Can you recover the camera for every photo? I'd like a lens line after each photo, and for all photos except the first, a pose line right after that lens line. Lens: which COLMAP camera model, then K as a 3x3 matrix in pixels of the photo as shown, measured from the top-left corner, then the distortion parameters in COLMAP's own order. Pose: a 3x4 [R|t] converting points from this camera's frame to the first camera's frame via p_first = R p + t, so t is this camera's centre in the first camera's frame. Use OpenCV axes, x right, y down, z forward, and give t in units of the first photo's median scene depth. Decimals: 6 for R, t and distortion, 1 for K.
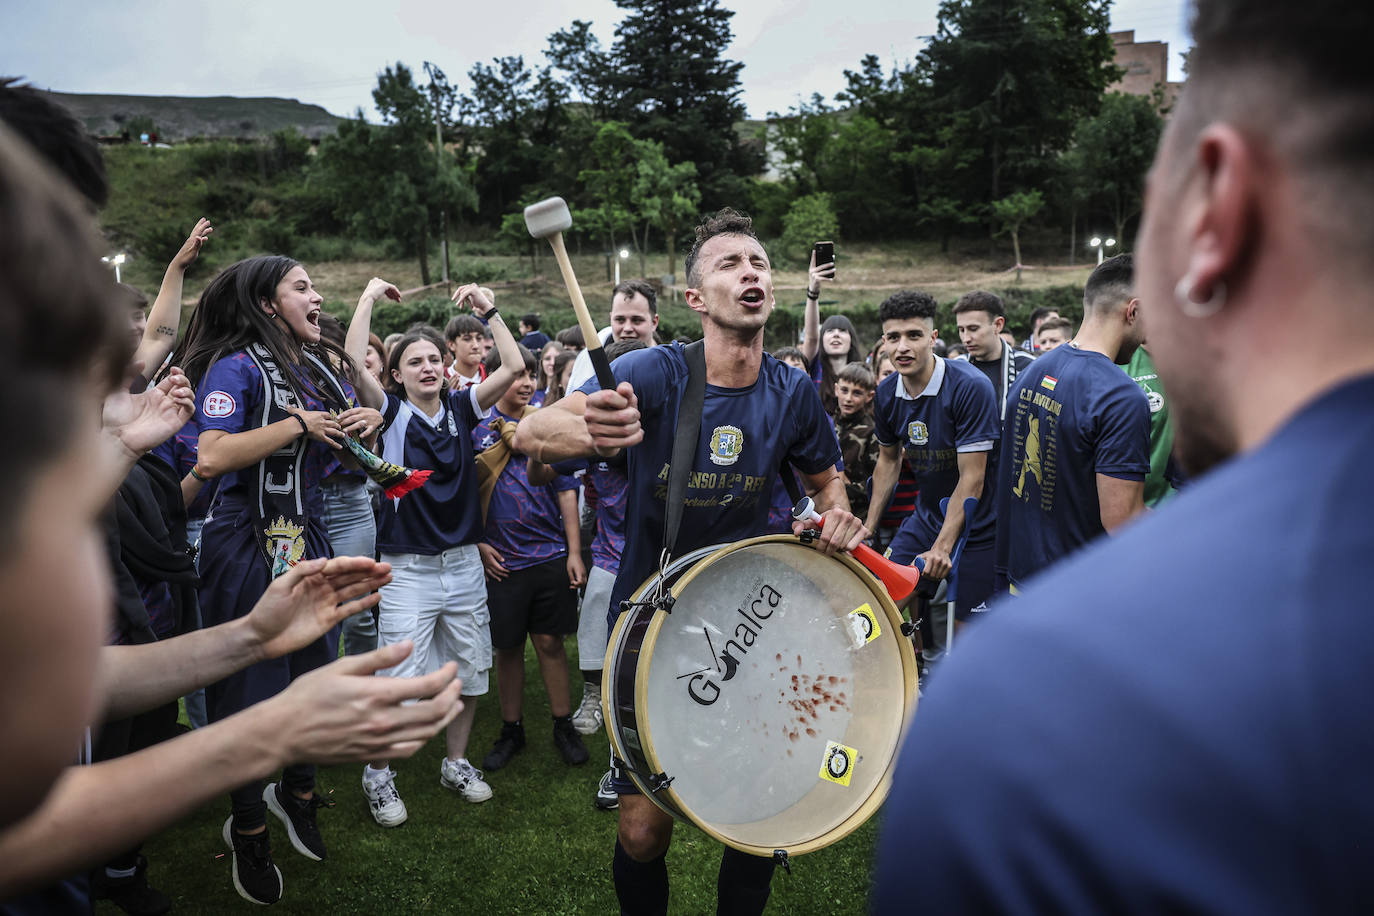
lens RADIAL K [[921.6, 0, 691.2], [0, 921.6, 455.1], [0, 0, 1]] dist [0.003897, 0.001564]
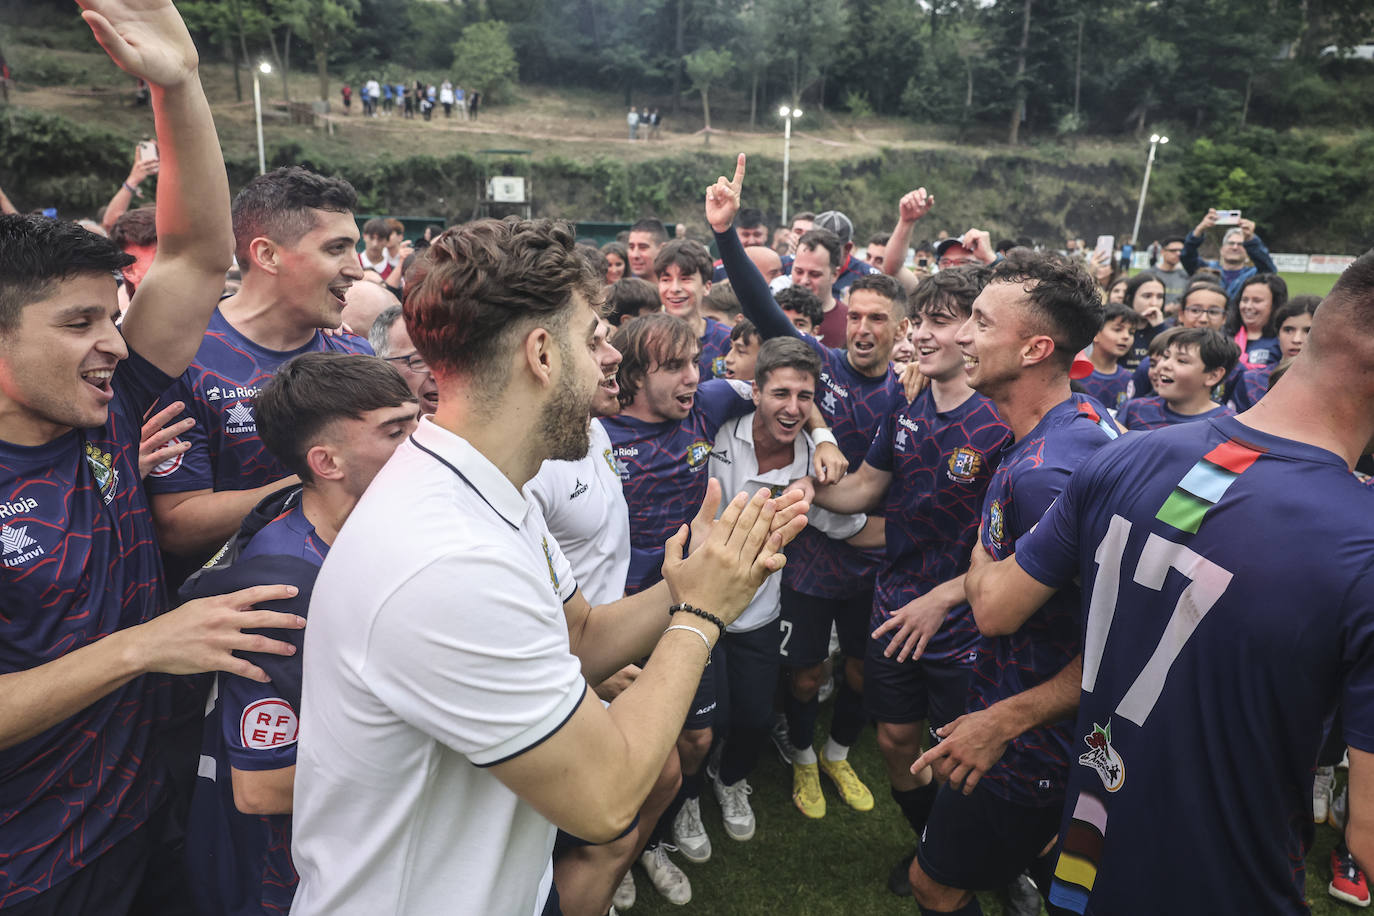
lens RADIAL K [[921.6, 0, 696.6], [0, 921.6, 457.5], [0, 0, 1]] dist [0.003897, 0.001564]
pose [[0.926000, -0.041799, 0.375204, -0.032084], [-0.017757, 0.987929, 0.153884, -0.010015], [-0.377107, -0.149159, 0.914080, 0.053415]]
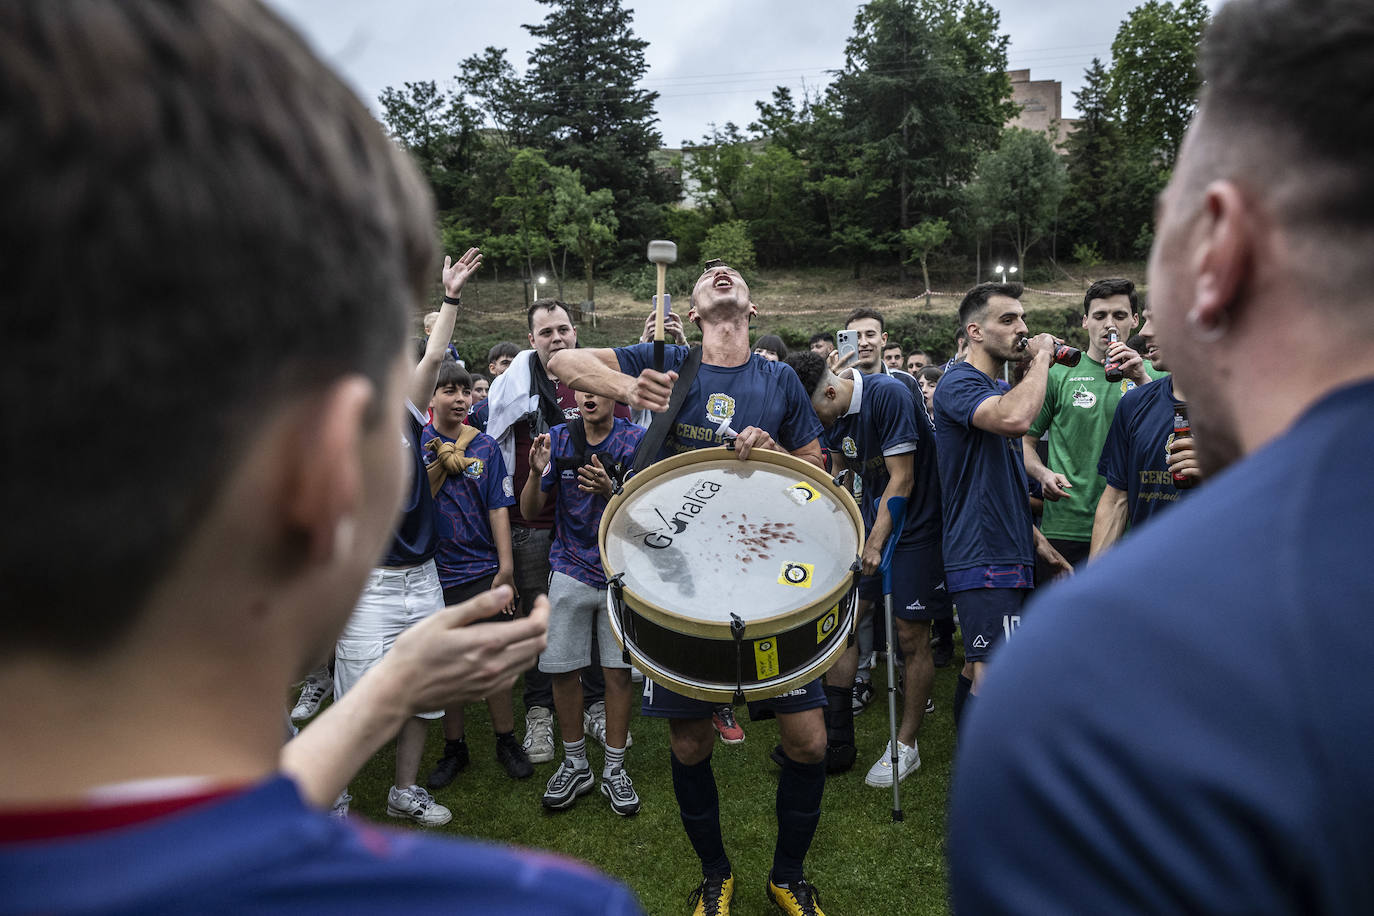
lens RADIAL K [[921.6, 0, 692.8], [0, 921.6, 461.4], [0, 0, 1]] dist [0.003897, 0.001564]
pose [[0.995991, -0.016949, 0.087836, -0.001189], [0.018836, 0.999608, -0.020697, 0.000716], [-0.087451, 0.022269, 0.995920, -0.001605]]
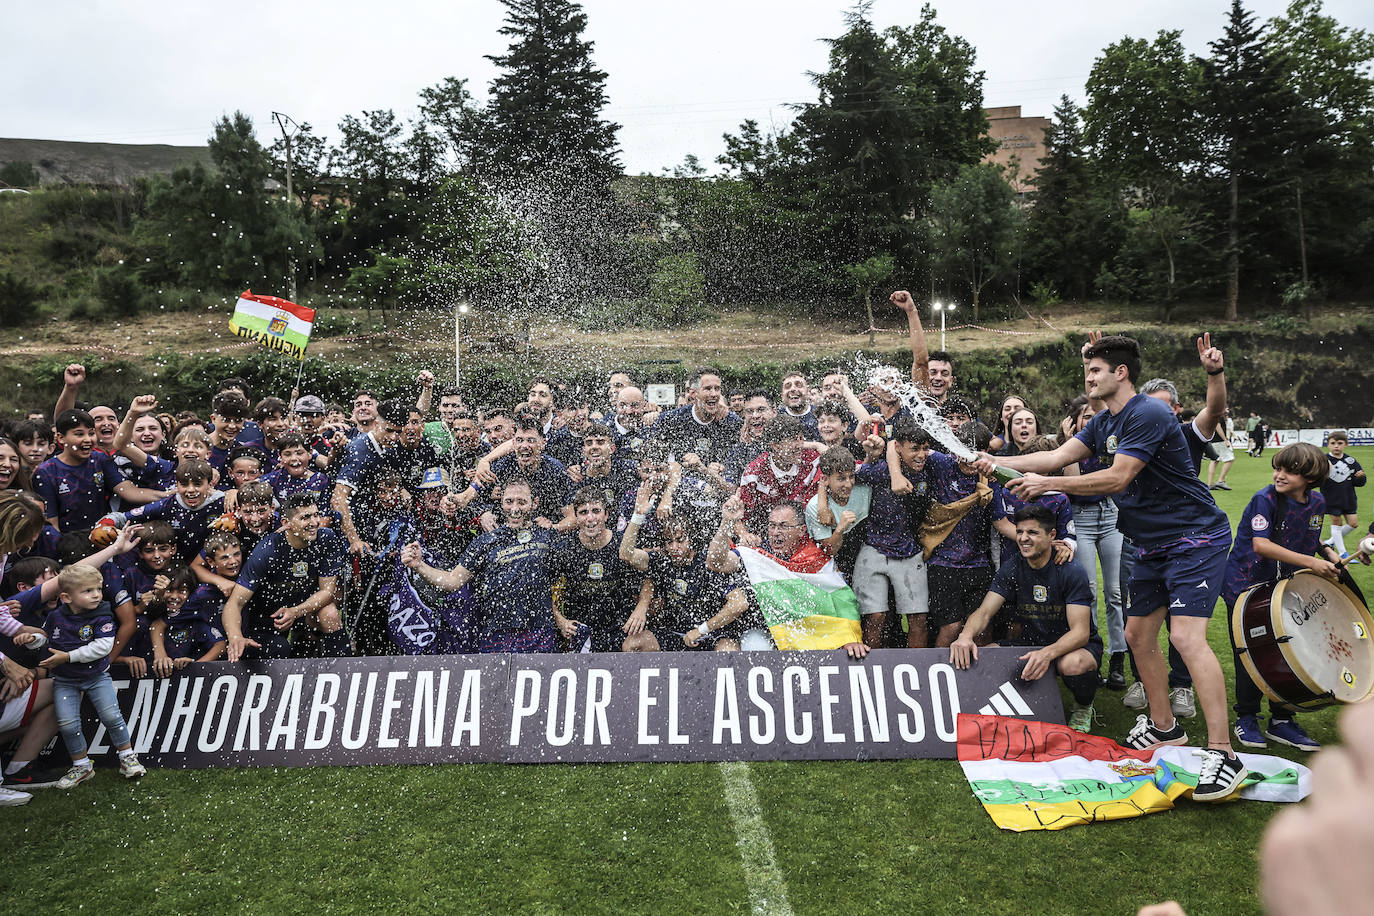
lens RADIAL K [[921.6, 0, 692.6], [0, 921.6, 460.0], [0, 0, 1]] dist [0.003897, 0.001564]
pose [[0.998296, 0.008568, 0.057729, 0.090653], [-0.005405, 0.998487, -0.054724, -0.004491], [-0.058110, 0.054319, 0.996831, 0.013024]]
